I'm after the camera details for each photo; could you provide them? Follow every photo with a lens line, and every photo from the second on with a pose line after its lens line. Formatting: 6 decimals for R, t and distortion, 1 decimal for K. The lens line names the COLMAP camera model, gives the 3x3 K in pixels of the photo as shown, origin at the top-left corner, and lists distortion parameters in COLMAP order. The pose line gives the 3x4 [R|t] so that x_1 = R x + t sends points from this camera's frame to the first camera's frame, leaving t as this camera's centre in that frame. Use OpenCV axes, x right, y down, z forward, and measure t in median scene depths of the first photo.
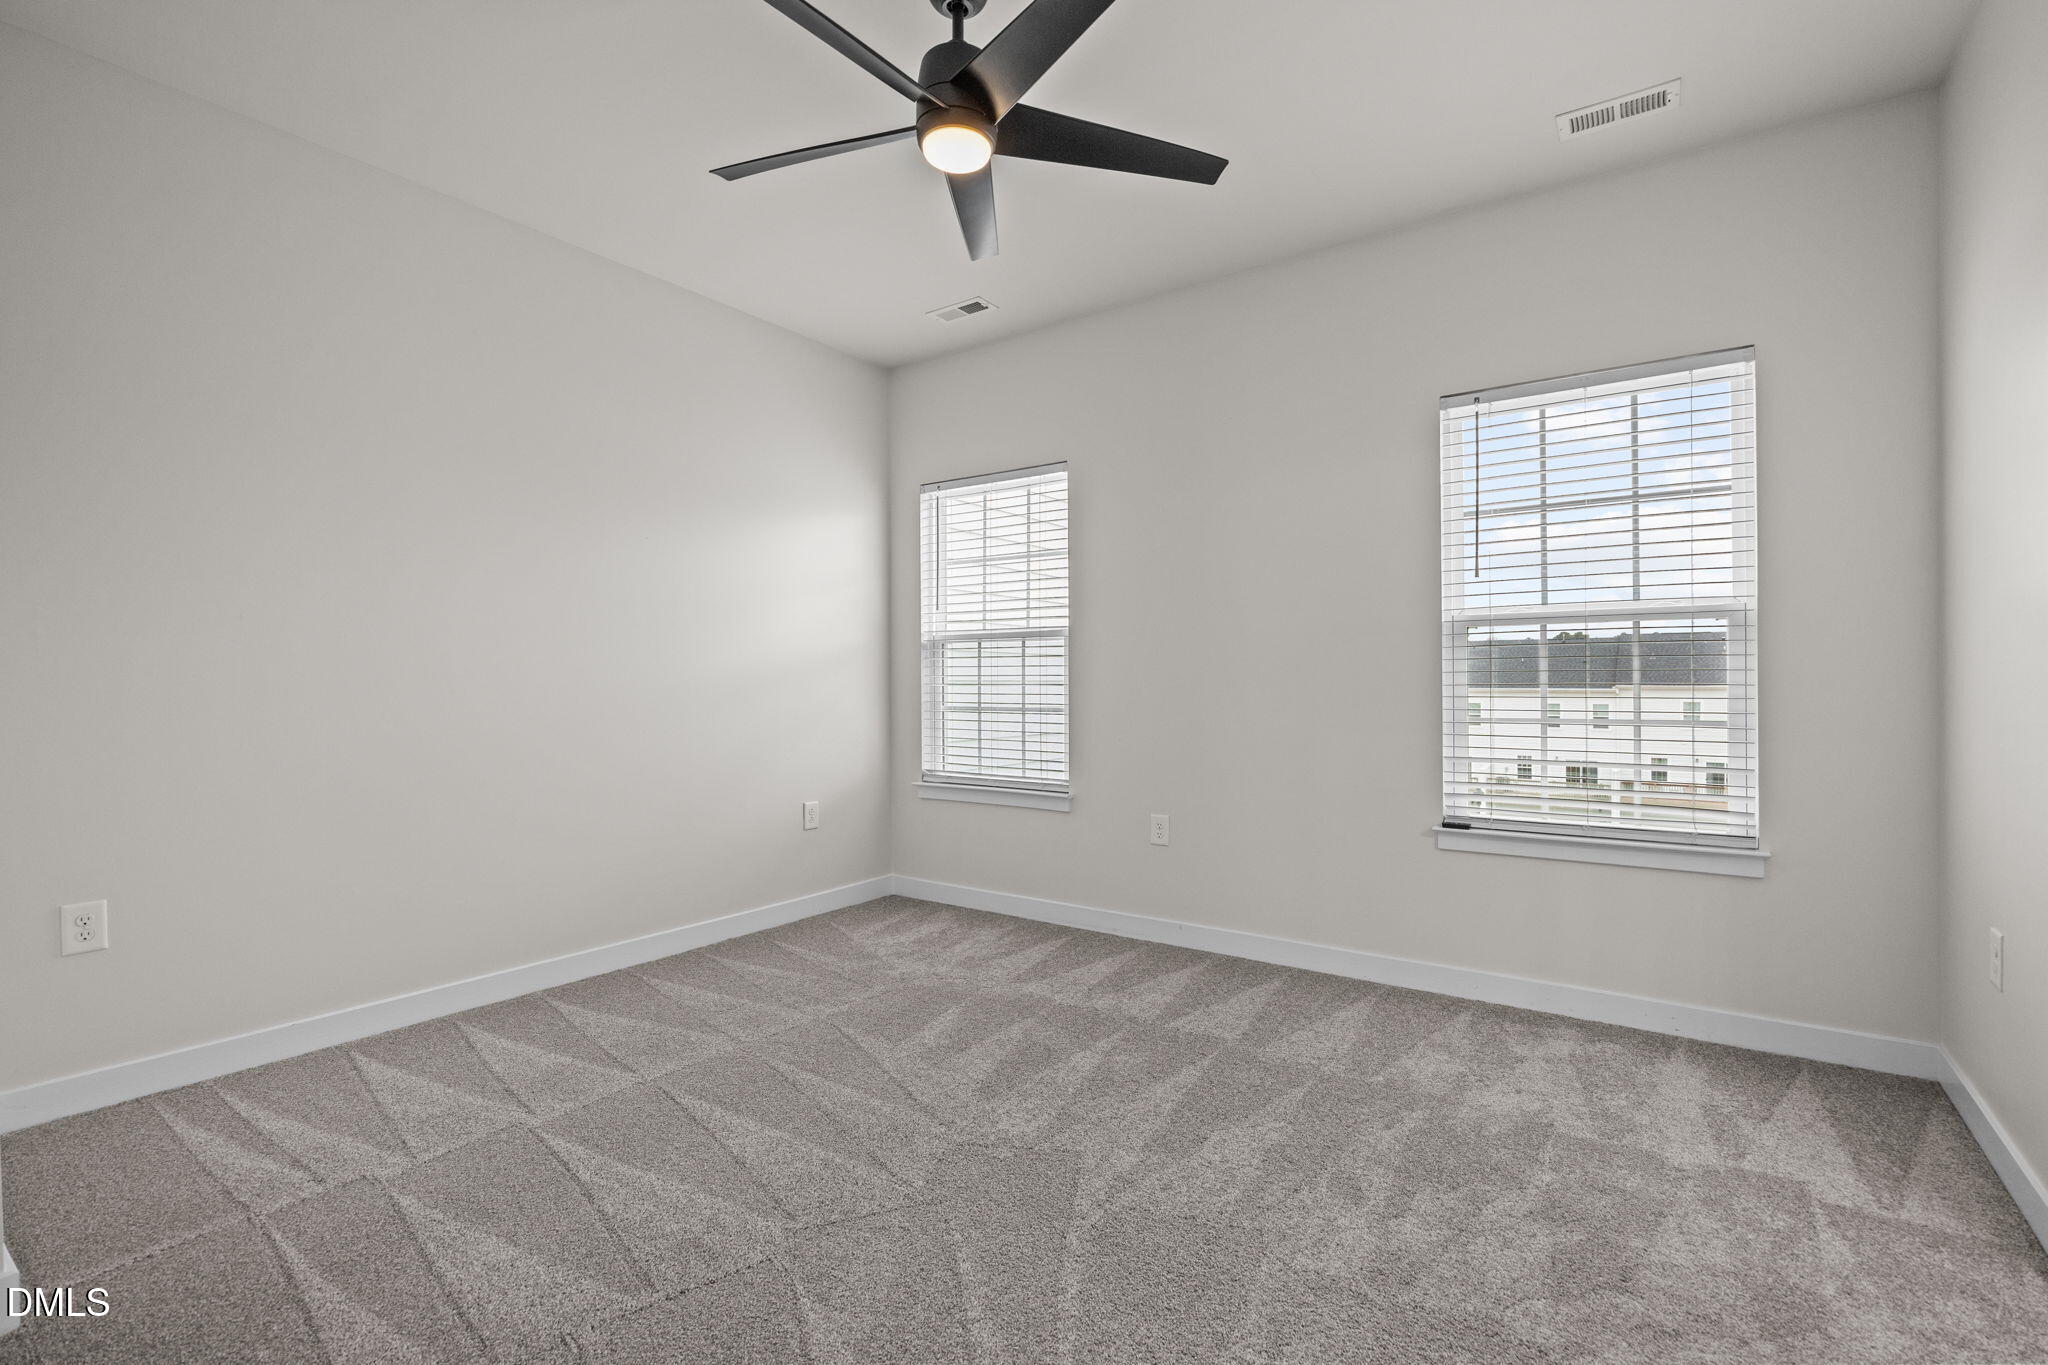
lens RADIAL K [[873.8, 0, 1024.3], [0, 873.8, 700.2], [0, 0, 1]] dist [-0.000797, -0.000116]
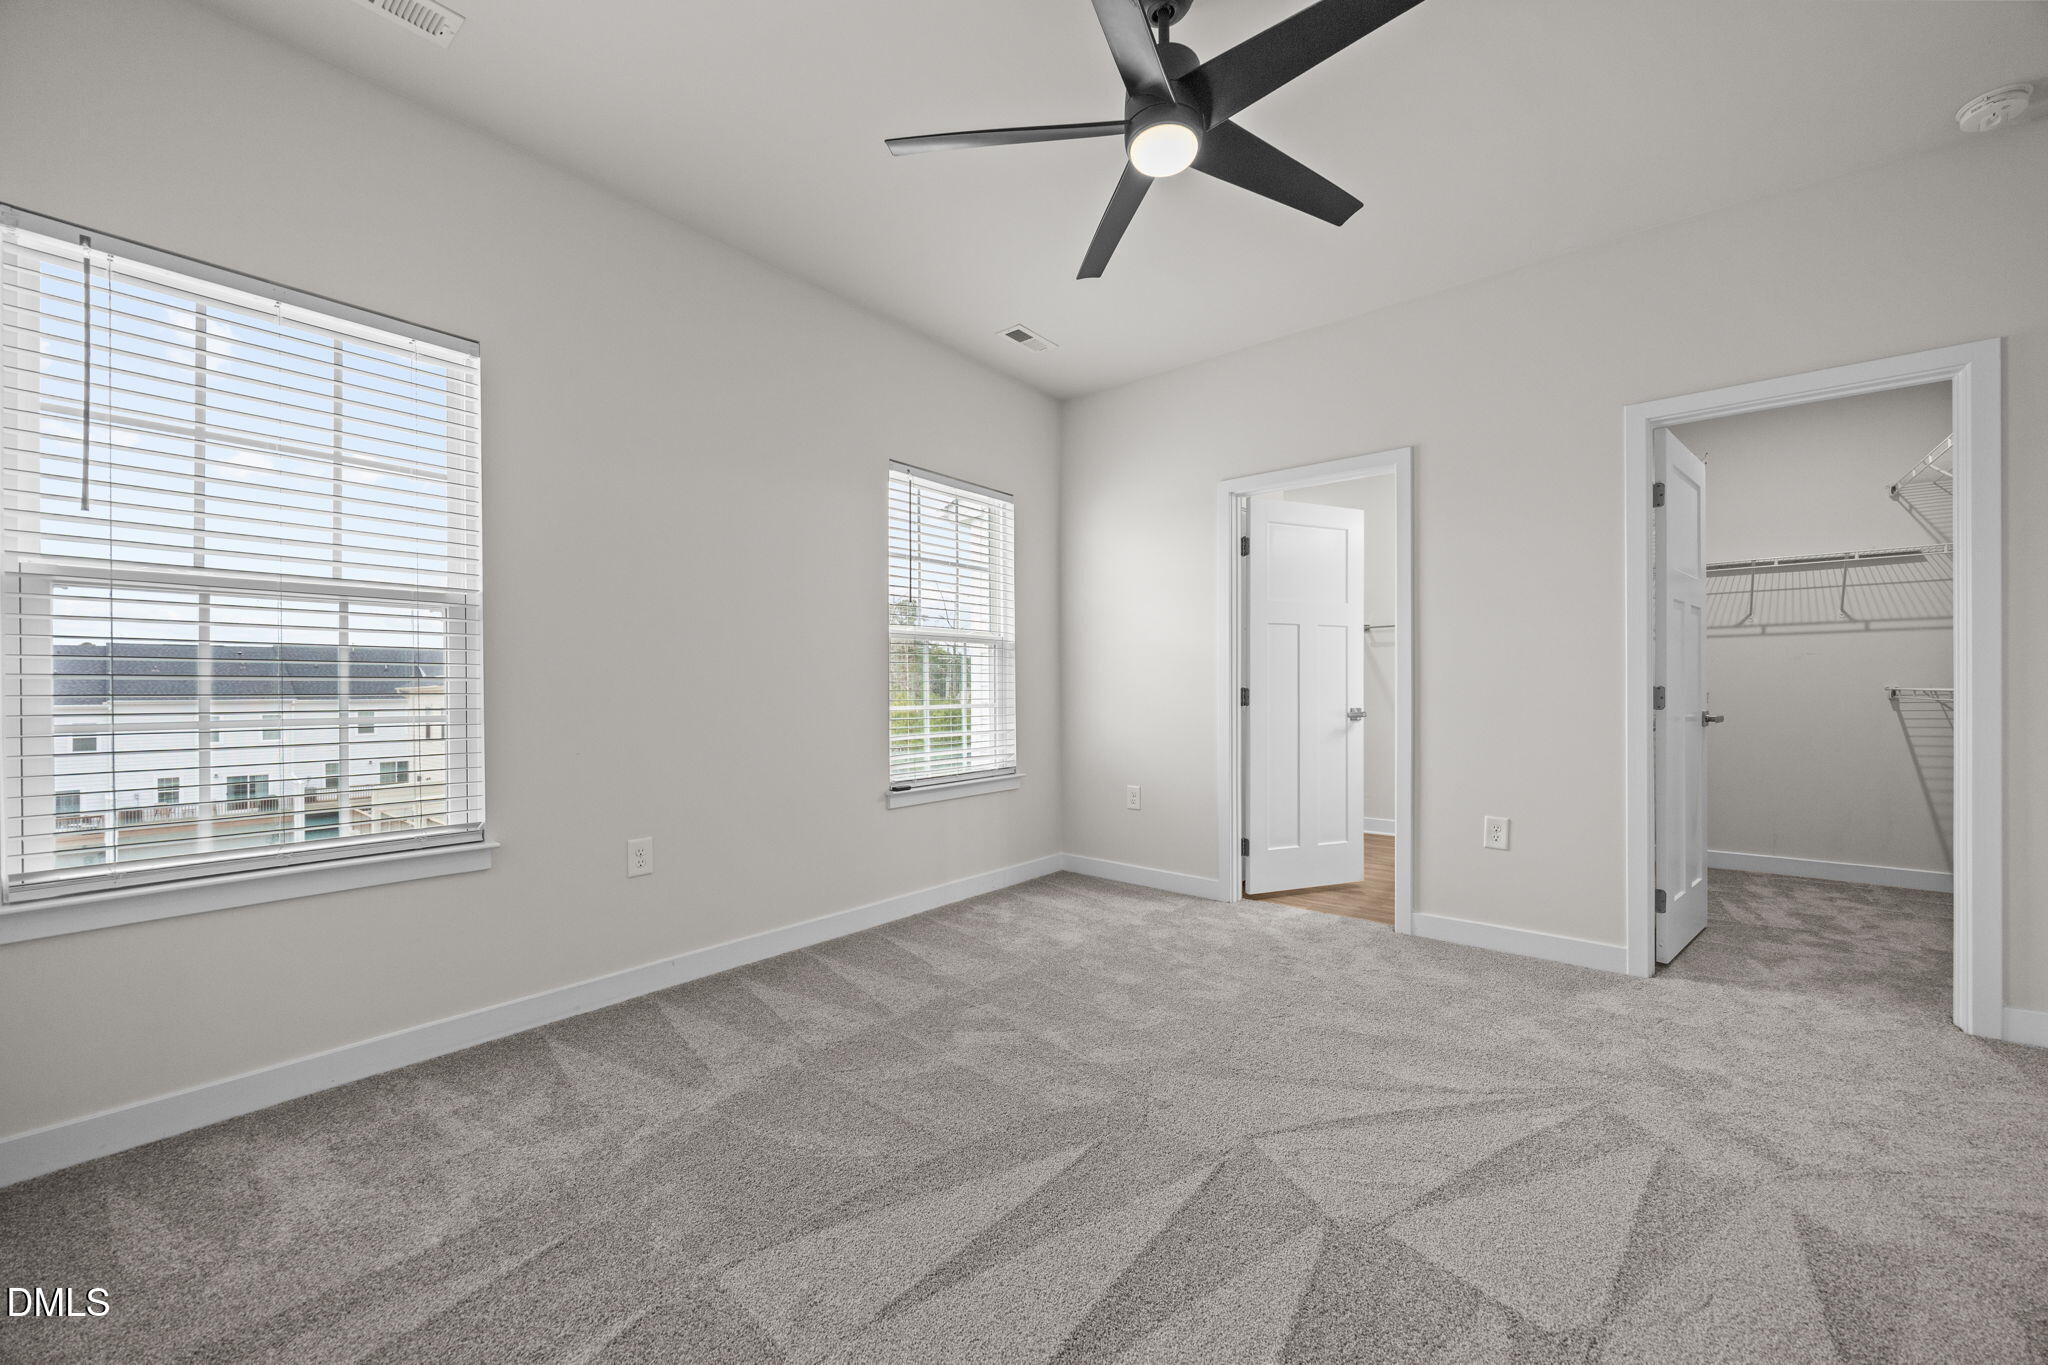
lens RADIAL K [[778.0, 0, 1029.9], [0, 778.0, 694.6], [0, 0, 1]] dist [-0.001540, -0.000127]
pose [[0.094667, -0.004054, 0.995501, -0.649273], [0.021834, 0.999760, 0.001995, 0.004229], [-0.995270, 0.021547, 0.094733, 0.686947]]
